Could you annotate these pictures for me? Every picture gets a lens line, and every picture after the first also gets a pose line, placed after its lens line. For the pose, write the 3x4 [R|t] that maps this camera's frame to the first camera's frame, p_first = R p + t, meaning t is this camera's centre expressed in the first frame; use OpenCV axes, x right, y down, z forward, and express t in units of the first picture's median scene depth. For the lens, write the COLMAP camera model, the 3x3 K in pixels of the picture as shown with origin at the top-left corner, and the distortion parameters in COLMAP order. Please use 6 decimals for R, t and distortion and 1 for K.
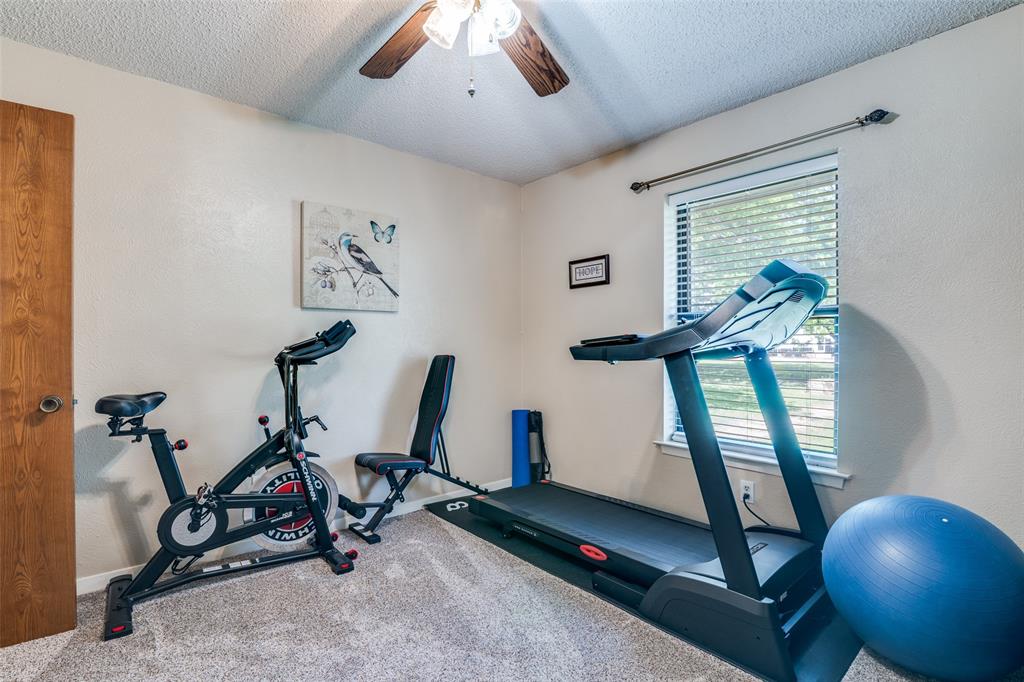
lens RADIAL K [[482.1, 0, 509.1], [0, 482.1, 345.4], [0, 0, 1]] dist [0.002343, 0.000072]
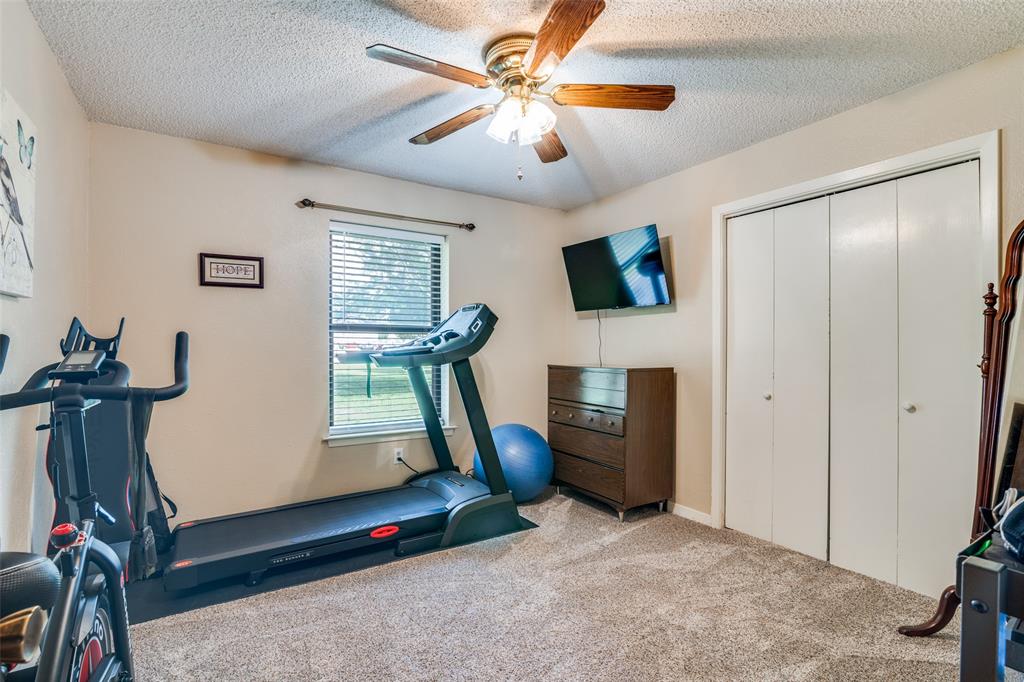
lens RADIAL K [[482.1, 0, 502.7], [0, 482.1, 342.9], [0, 0, 1]] dist [0.002343, 0.000072]
pose [[0.160446, 0.002948, 0.987040, -0.726585], [-0.002496, 0.999994, -0.002581, -0.019944], [-0.987041, -0.002050, 0.160453, 0.413197]]
